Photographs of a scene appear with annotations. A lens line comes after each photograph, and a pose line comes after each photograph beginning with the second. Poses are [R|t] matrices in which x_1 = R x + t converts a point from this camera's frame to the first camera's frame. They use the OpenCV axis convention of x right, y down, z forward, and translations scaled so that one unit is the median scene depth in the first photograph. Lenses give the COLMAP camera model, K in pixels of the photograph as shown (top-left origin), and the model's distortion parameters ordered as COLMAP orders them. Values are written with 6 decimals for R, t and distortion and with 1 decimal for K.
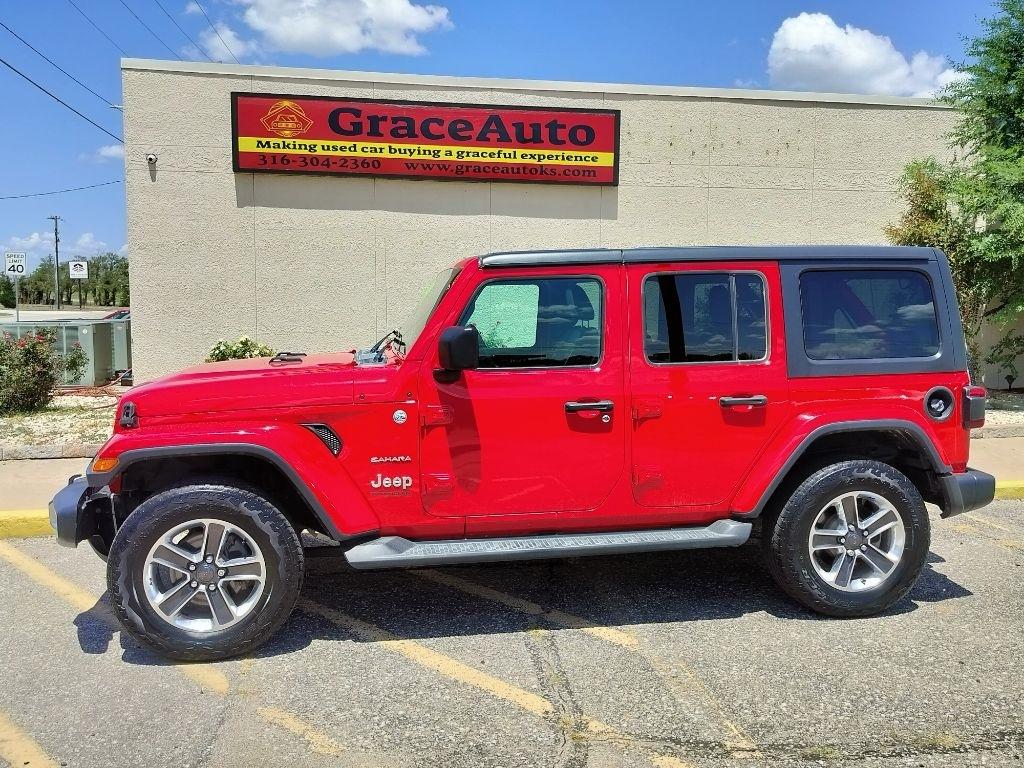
lens RADIAL K [[919.7, 0, 515.3], [0, 919.7, 384.3], [0, 0, 1]] dist [0.085364, -0.146827]
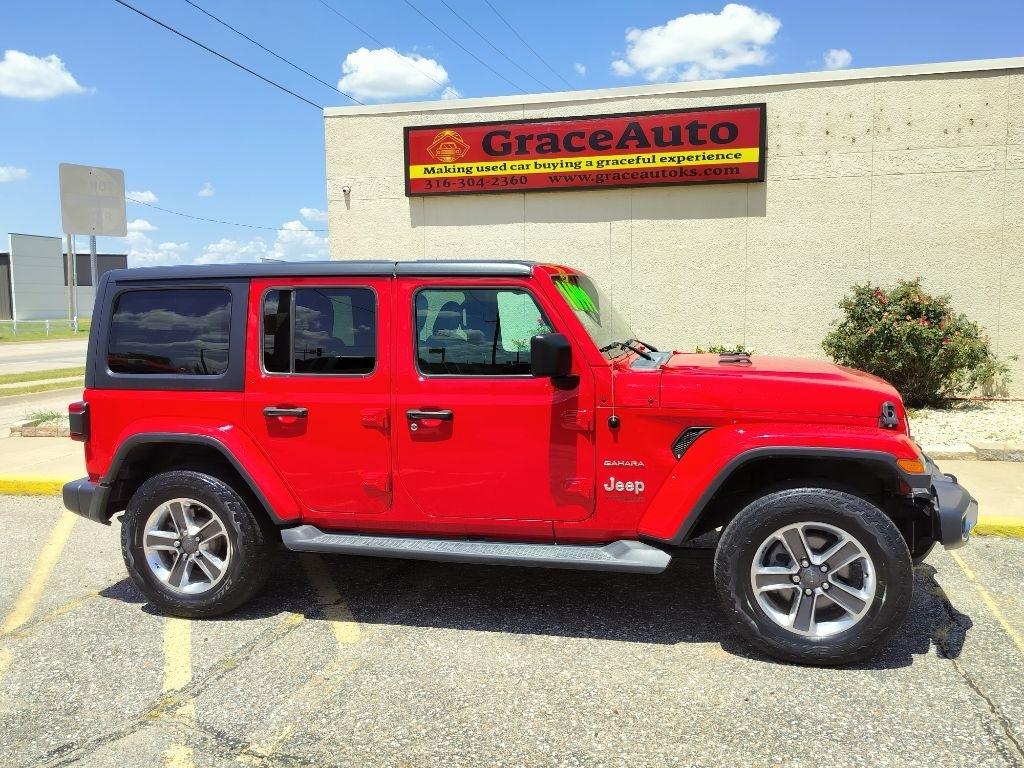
lens RADIAL K [[857.6, 0, 513.6], [0, 857.6, 382.0], [0, 0, 1]] dist [0.086557, -0.143664]
pose [[0.913601, 0.018901, -0.406173, 0.255155], [-0.017084, 0.999821, 0.008100, -0.008409], [0.406253, -0.000461, 0.913760, 0.070268]]
